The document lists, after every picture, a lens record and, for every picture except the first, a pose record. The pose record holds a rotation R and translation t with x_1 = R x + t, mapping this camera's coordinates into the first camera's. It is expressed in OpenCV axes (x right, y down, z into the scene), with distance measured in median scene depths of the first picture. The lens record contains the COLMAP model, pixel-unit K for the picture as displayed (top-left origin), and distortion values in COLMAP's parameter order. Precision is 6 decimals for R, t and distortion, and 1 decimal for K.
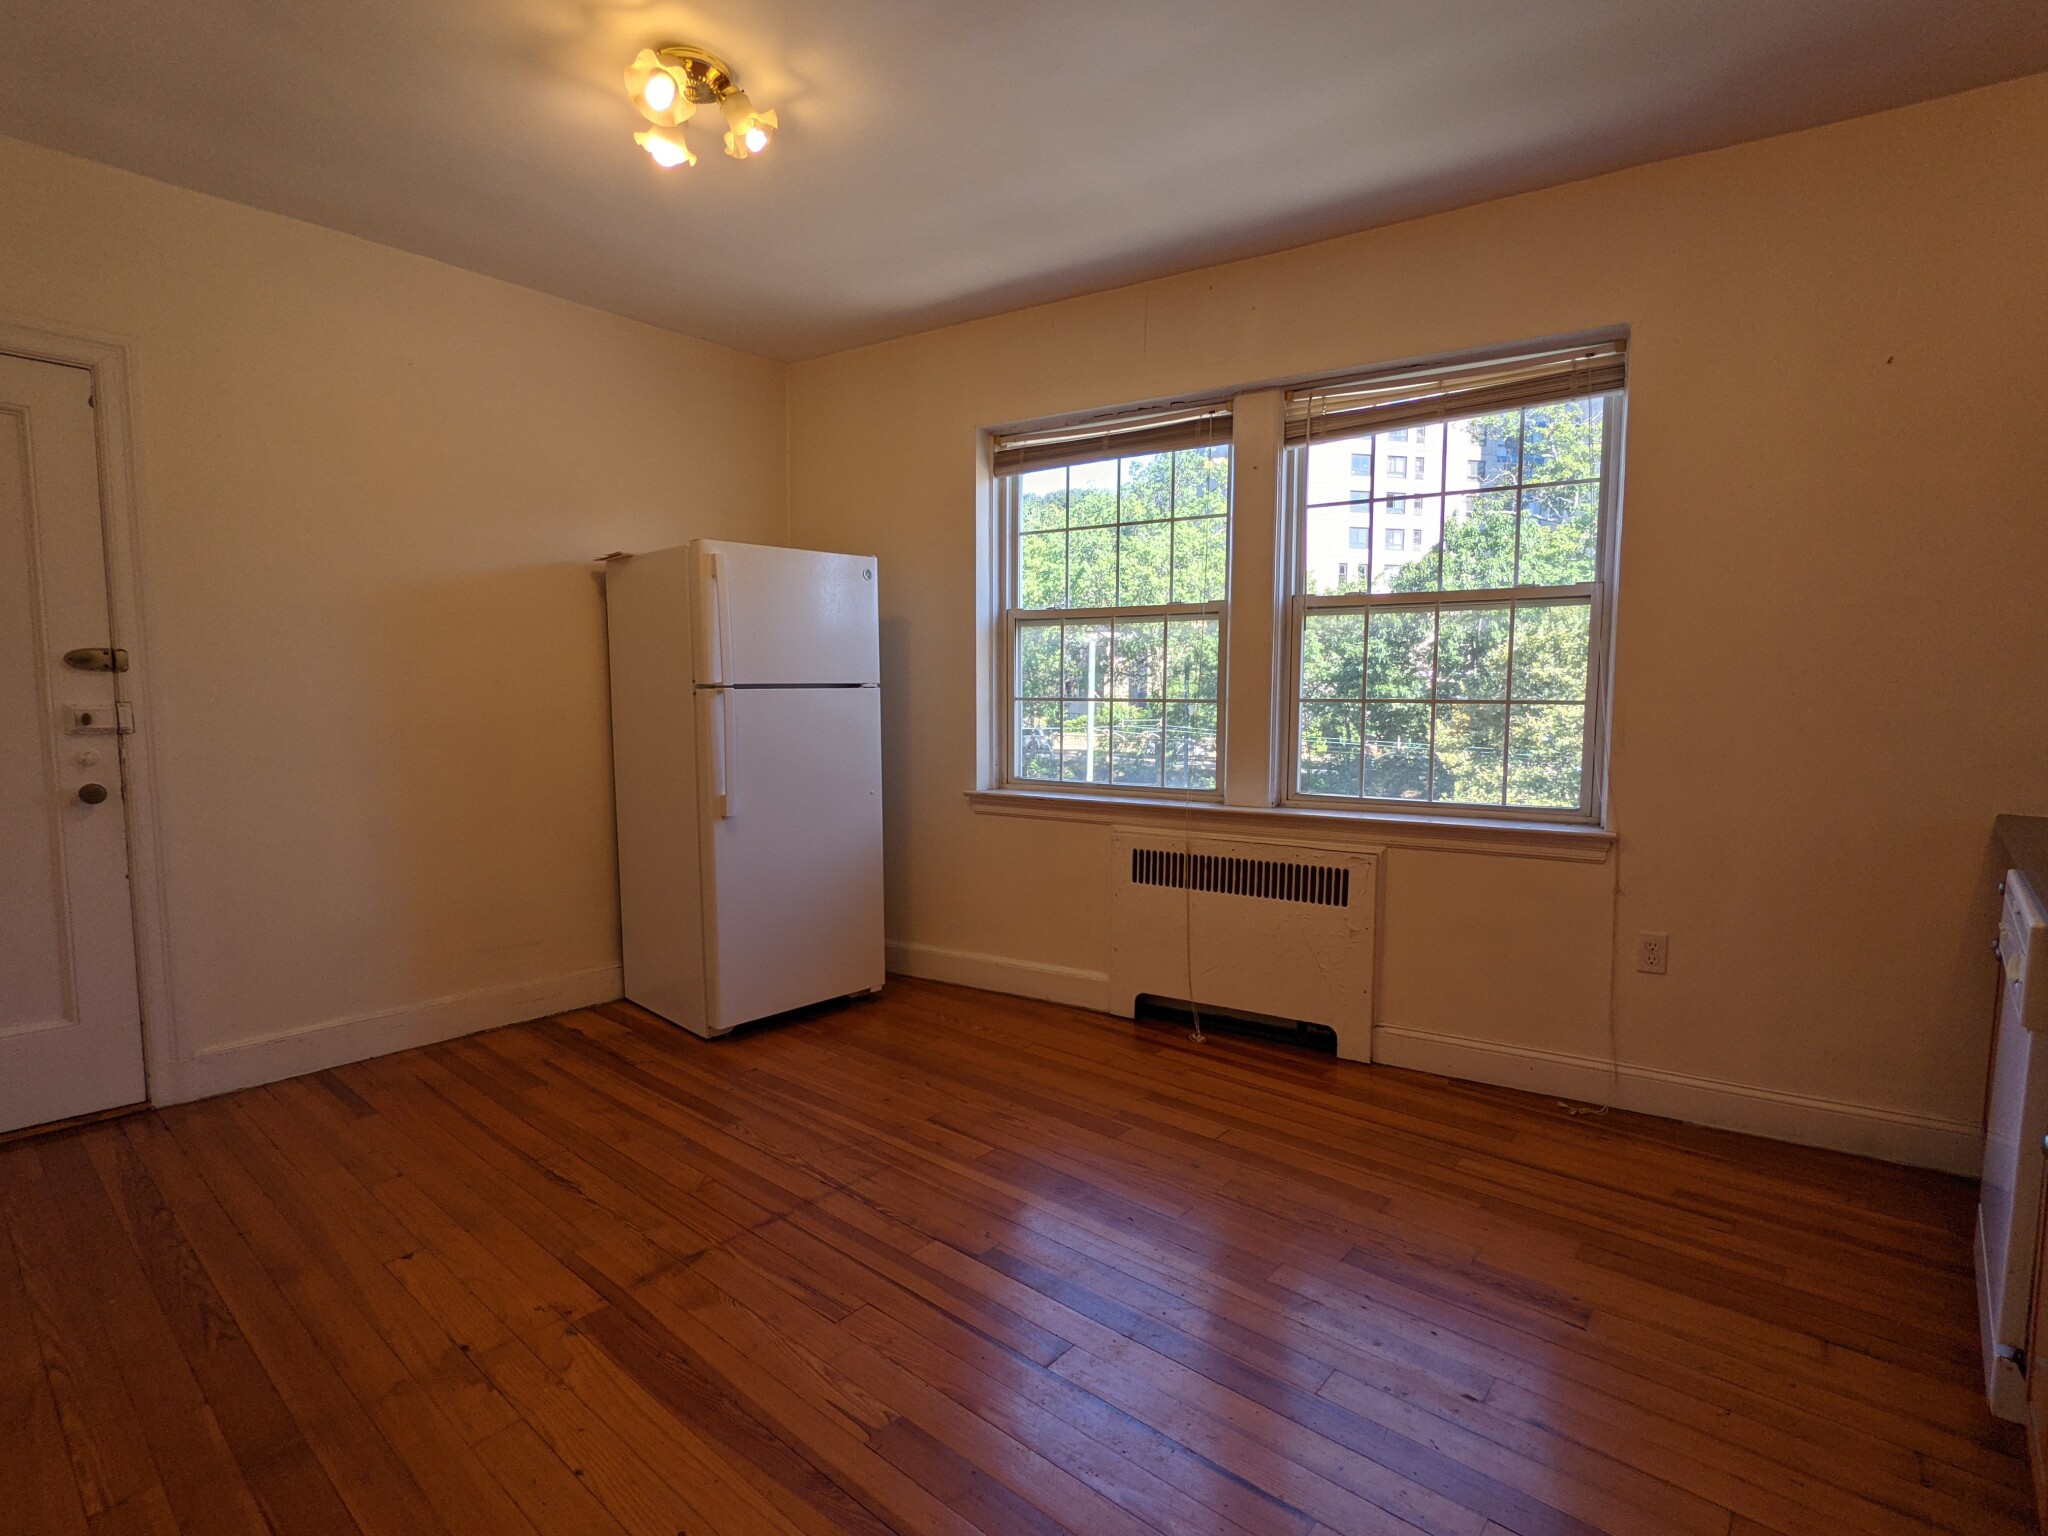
lens RADIAL K [[983.3, 0, 1030.3], [0, 983.3, 784.5], [0, 0, 1]] dist [-0.003191, 0.002950]
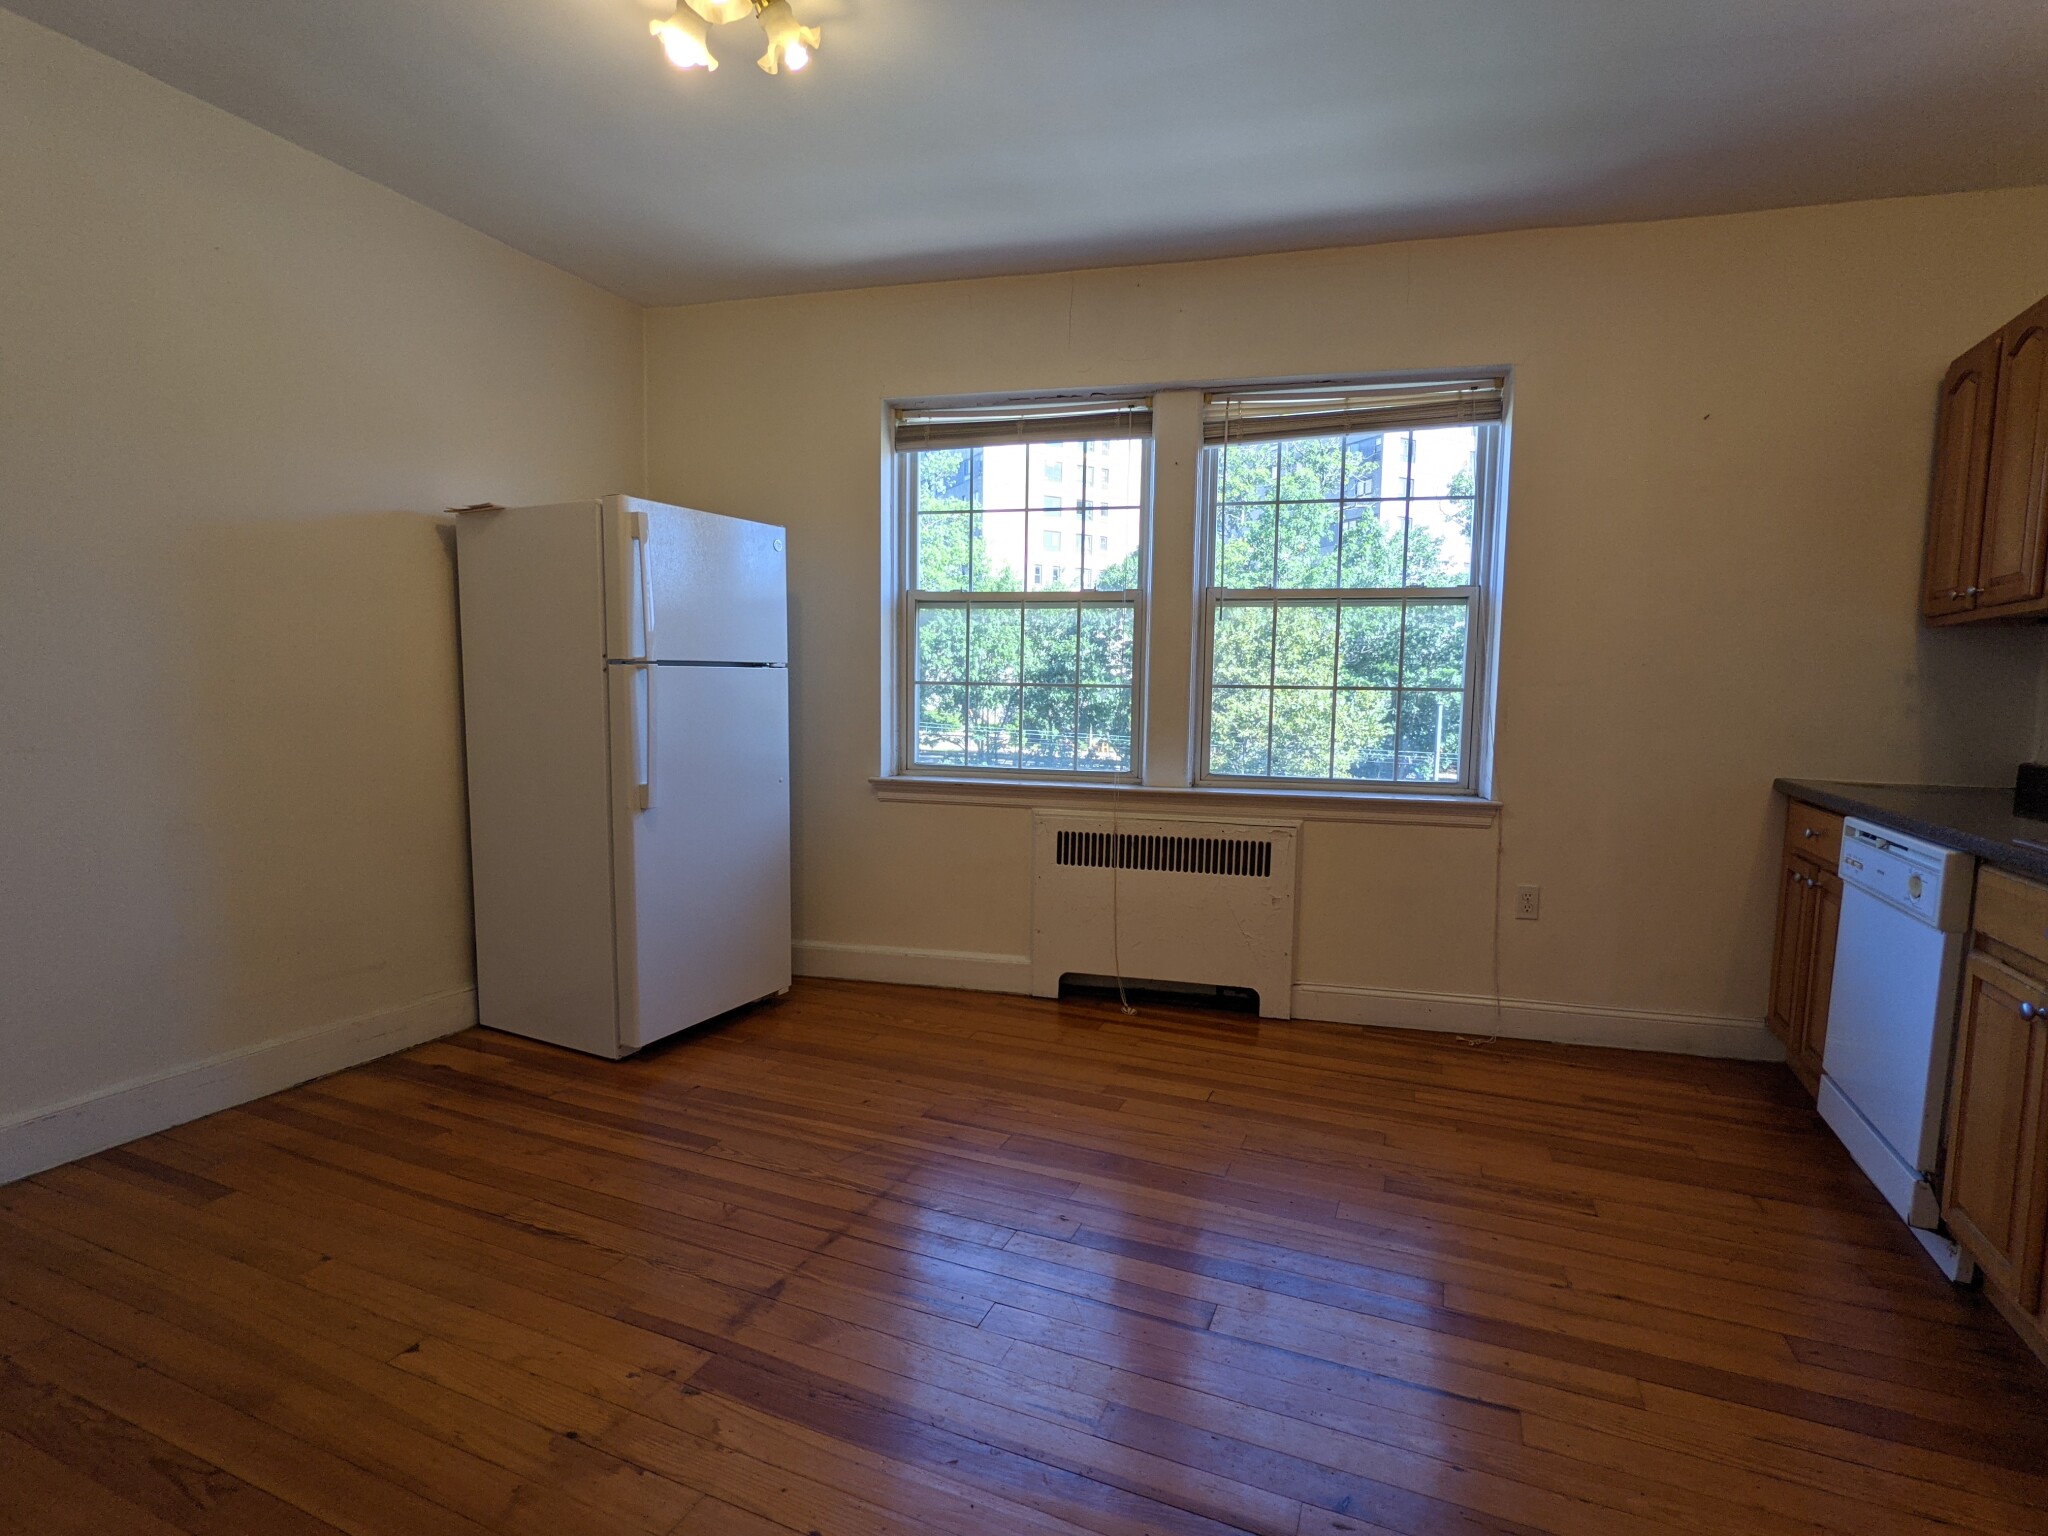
lens RADIAL K [[983.3, 0, 1027.6], [0, 983.3, 782.9], [0, 0, 1]] dist [-0.003191, 0.002950]
pose [[0.954211, -0.017501, 0.298621, -0.254194], [0.016279, 0.999846, 0.006580, 0.009701], [-0.298690, -0.001417, 0.954349, 0.047363]]
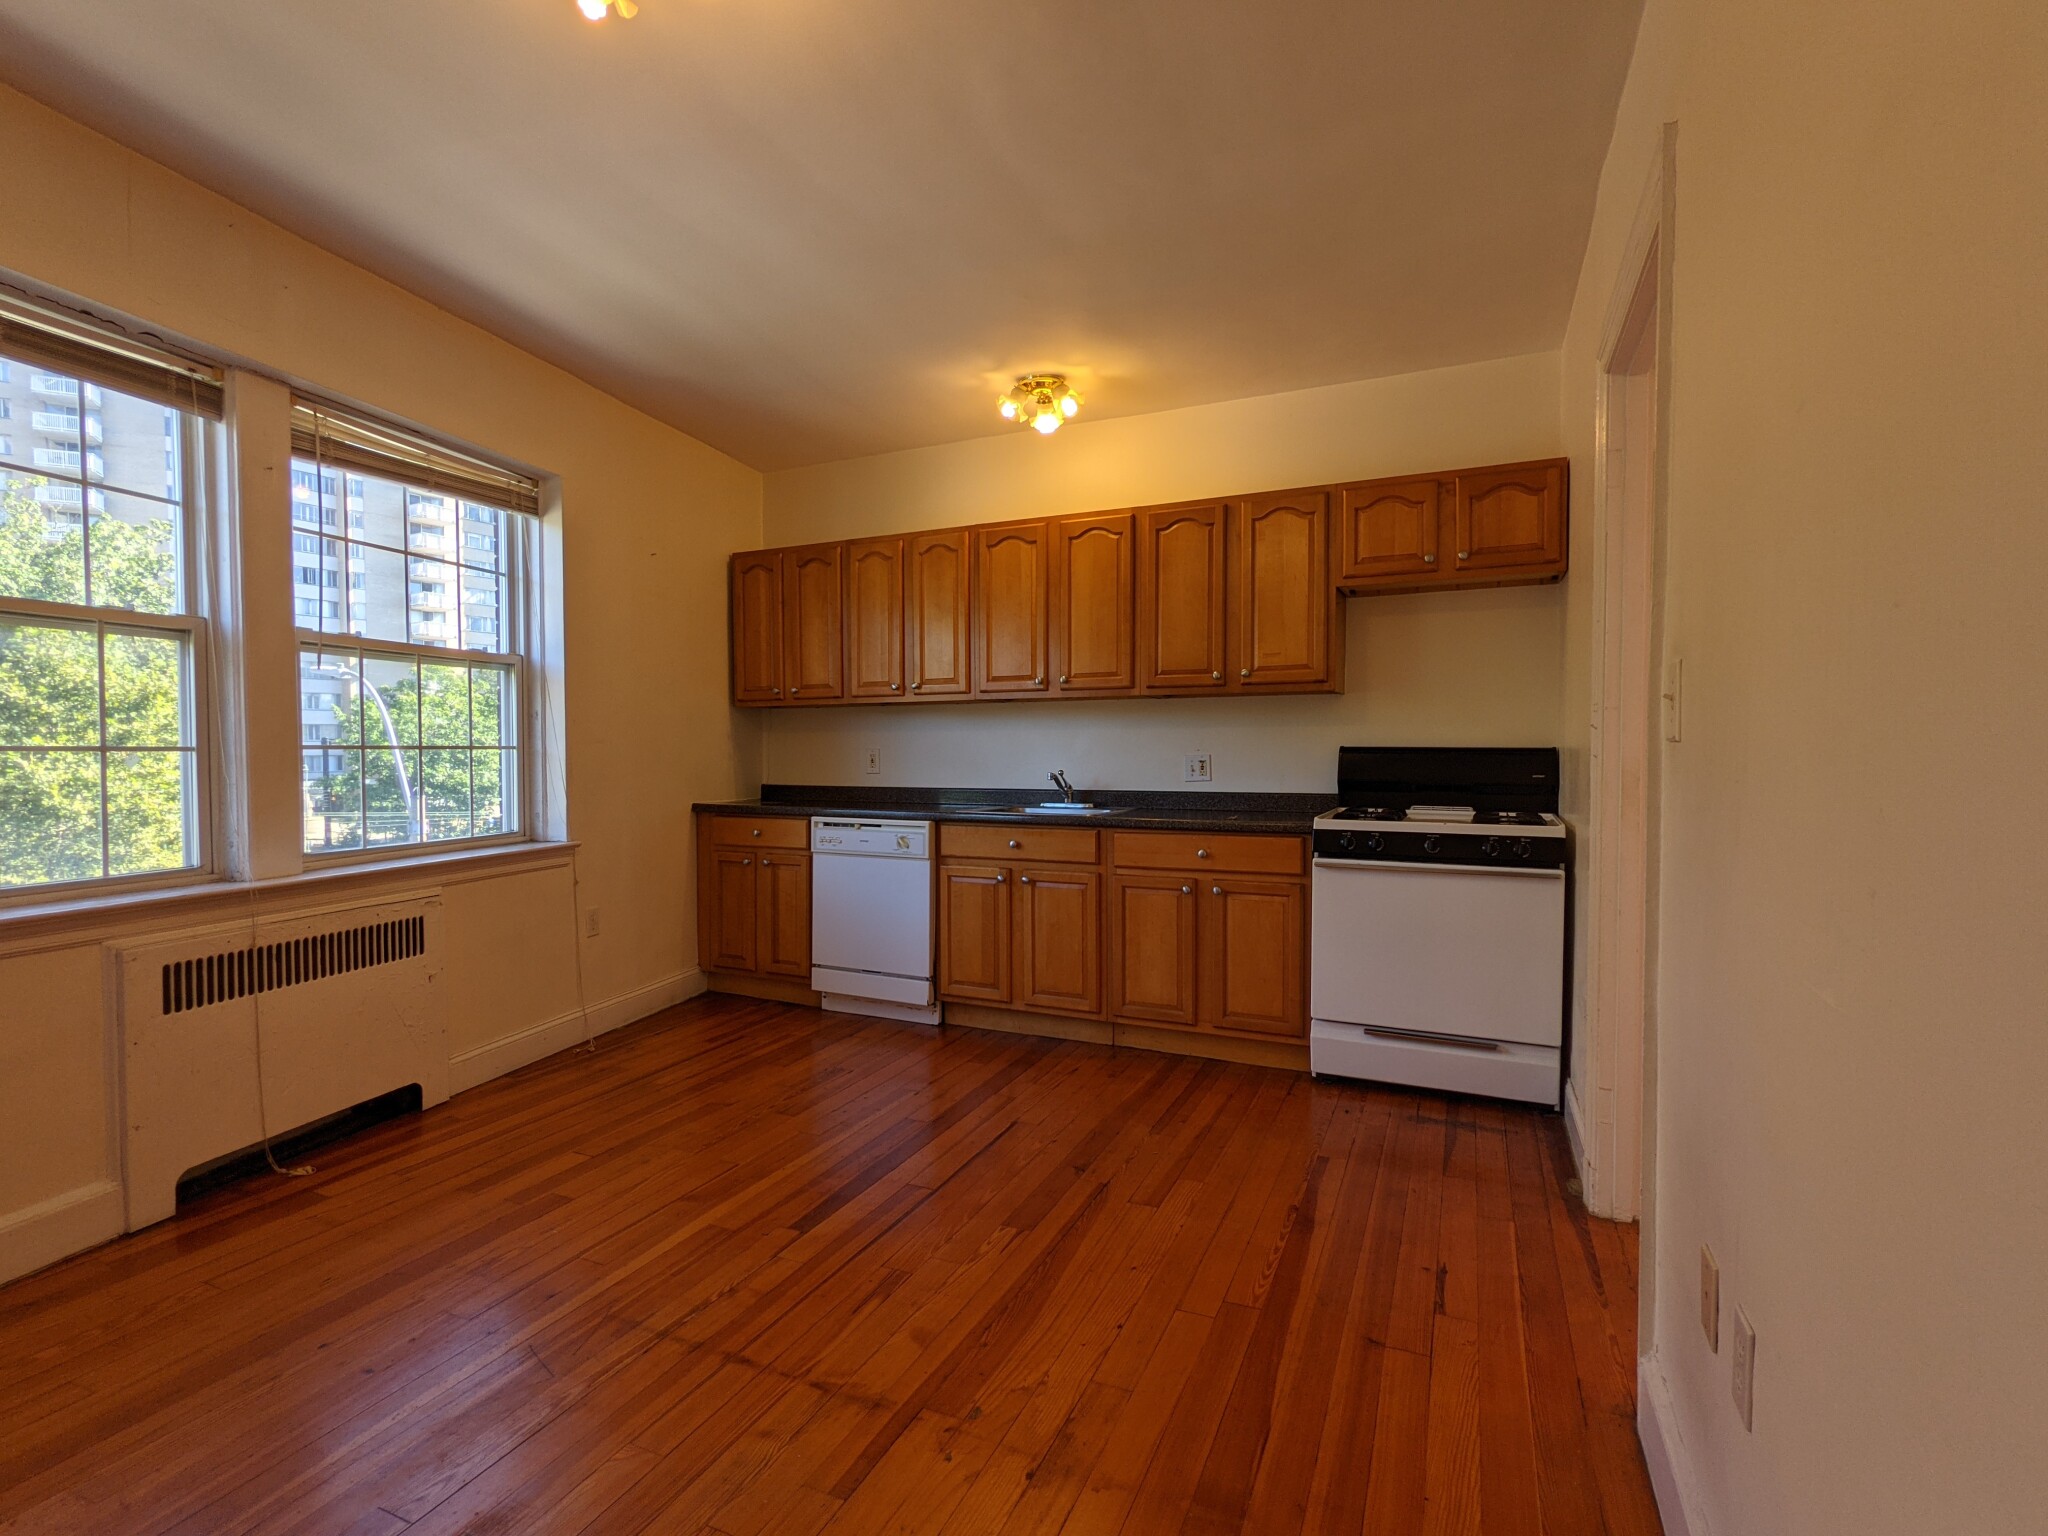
lens RADIAL K [[983.3, 0, 1025.0], [0, 983.3, 786.1], [0, 0, 1]] dist [-0.003191, 0.002950]
pose [[-0.272897, -0.040158, 0.961205, -0.793764], [0.091855, 0.993476, 0.067585, -0.055173], [-0.957648, 0.106735, -0.267427, 0.668718]]
